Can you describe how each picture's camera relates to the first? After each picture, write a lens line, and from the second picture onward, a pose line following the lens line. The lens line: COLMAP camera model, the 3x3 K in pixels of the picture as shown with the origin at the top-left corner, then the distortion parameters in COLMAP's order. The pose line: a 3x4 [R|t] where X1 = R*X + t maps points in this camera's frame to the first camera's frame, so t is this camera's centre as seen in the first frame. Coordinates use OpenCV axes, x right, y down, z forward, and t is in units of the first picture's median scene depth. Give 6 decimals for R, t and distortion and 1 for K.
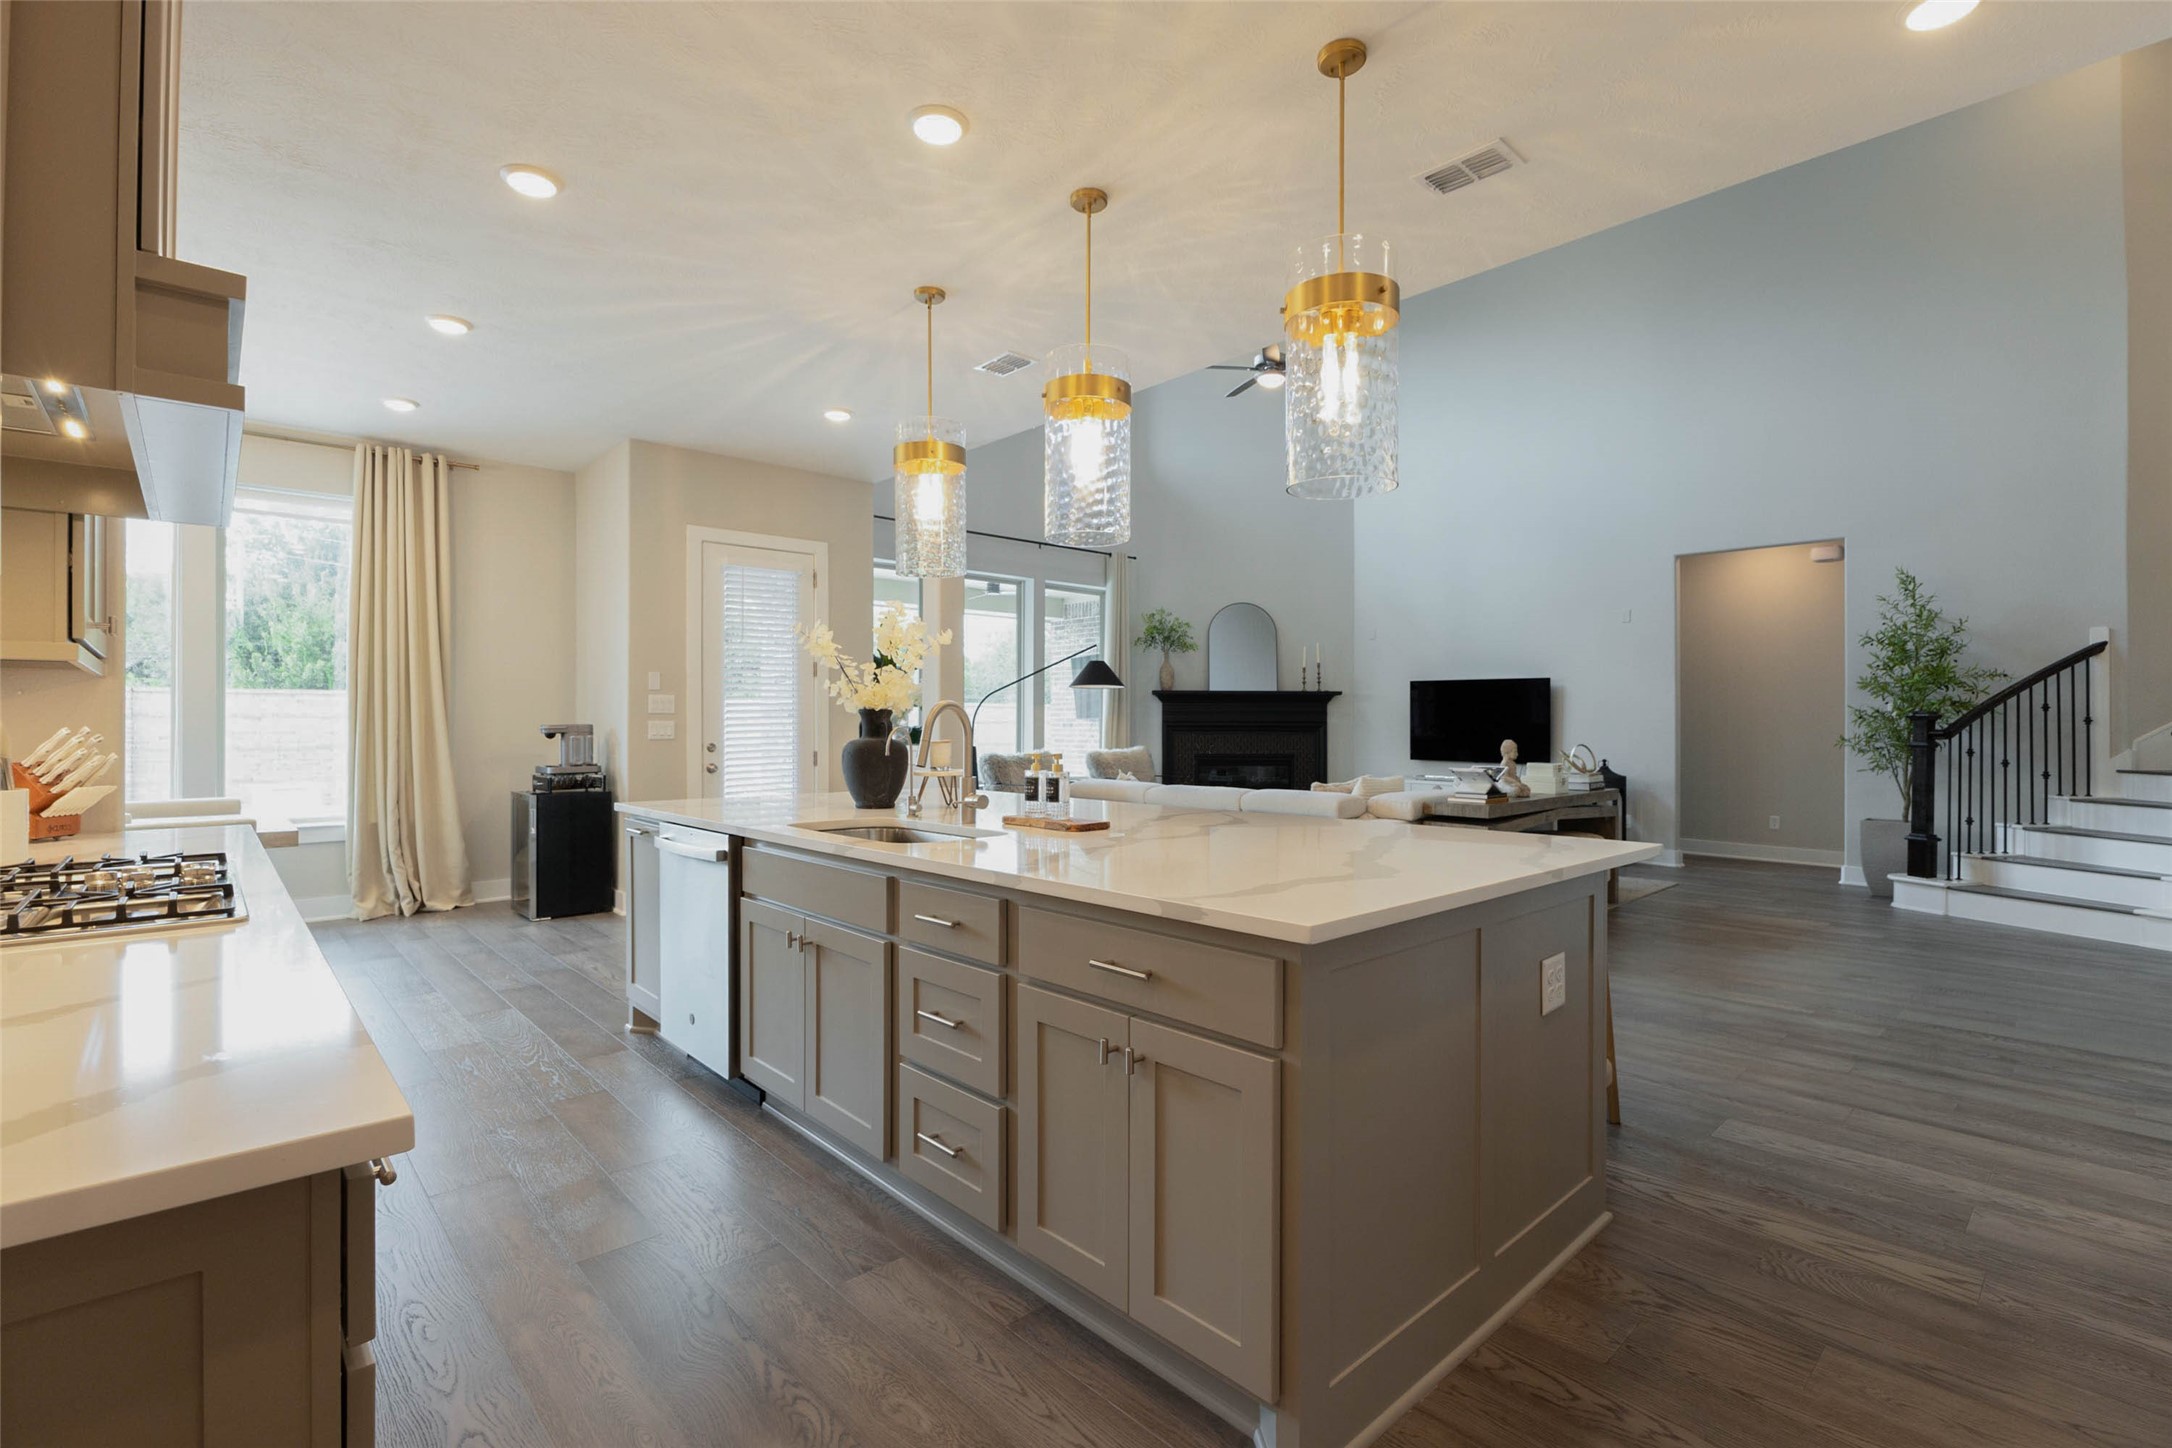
lens RADIAL K [[986.6, 0, 1090.0], [0, 986.6, 722.1], [0, 0, 1]] dist [-0.015278, -0.000453]
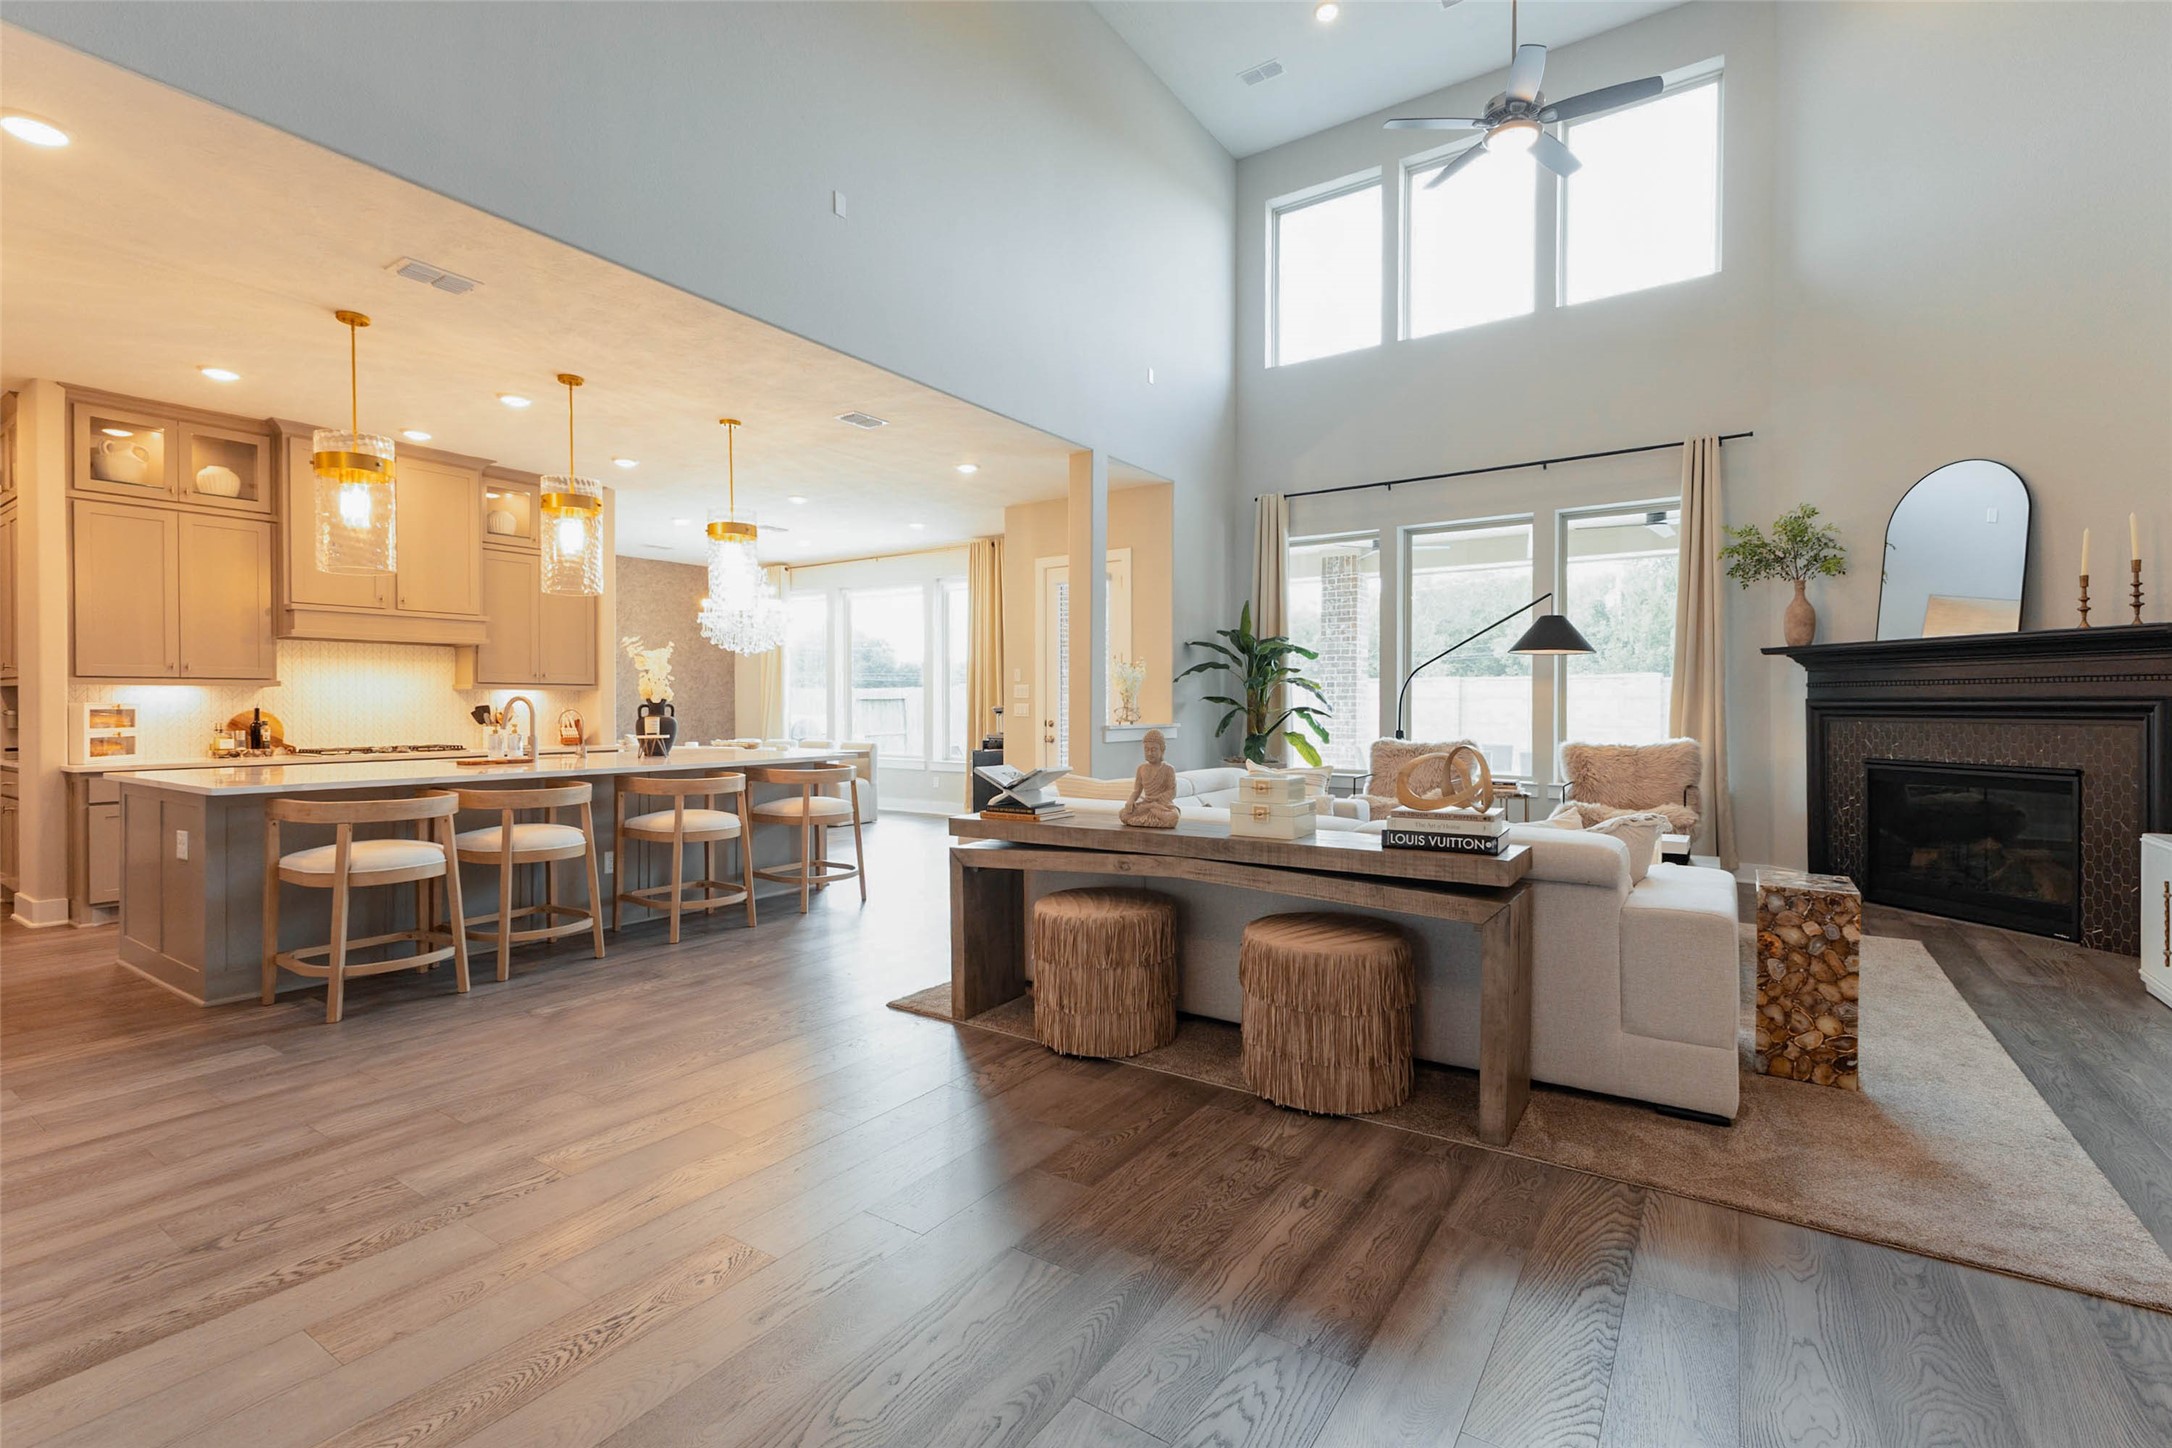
lens RADIAL K [[966.7, 0, 1085.0], [0, 966.7, 709.9], [0, 0, 1]] dist [0.007053, -0.000459]
pose [[0.233301, 0.002377, -0.972402, 0.908883], [0.005396, 0.999978, 0.003739, 0.002679], [0.972389, -0.006119, 0.233284, 0.759594]]
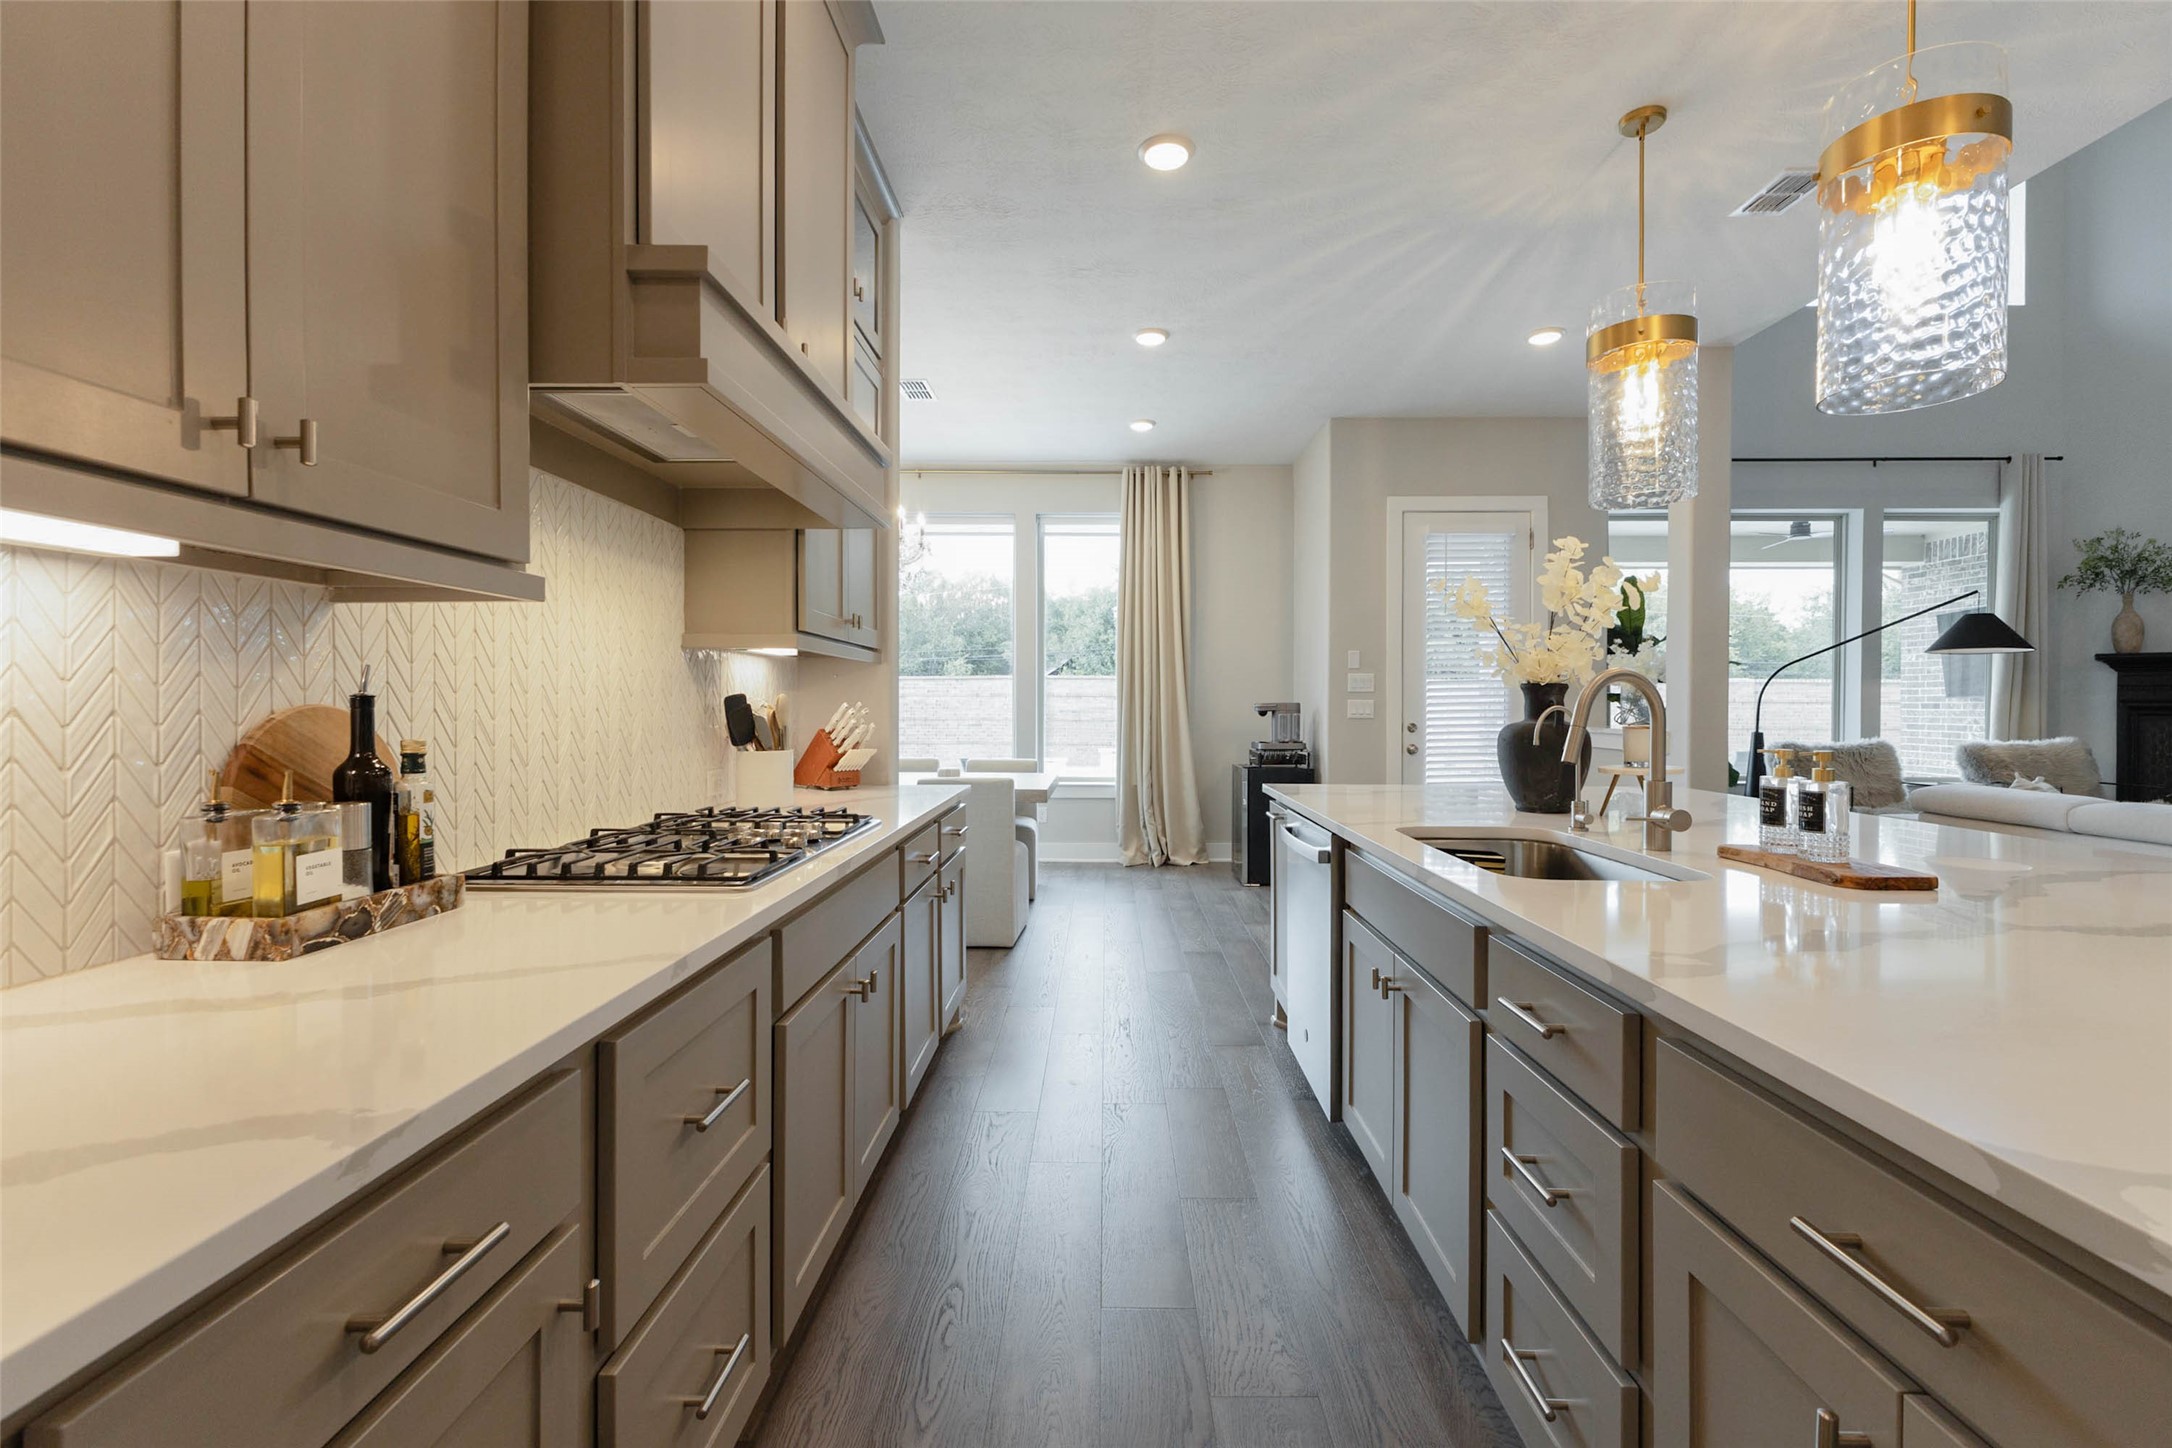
lens RADIAL K [[937.8, 0, 1096.6], [0, 937.8, 711.1], [0, 0, 1]] dist [0.003422, -0.000169]
pose [[0.726186, 0.008218, -0.687449, 0.018429], [-0.001546, 0.999946, 0.010320, 0.001049], [0.687496, -0.006432, 0.726159, 0.133620]]
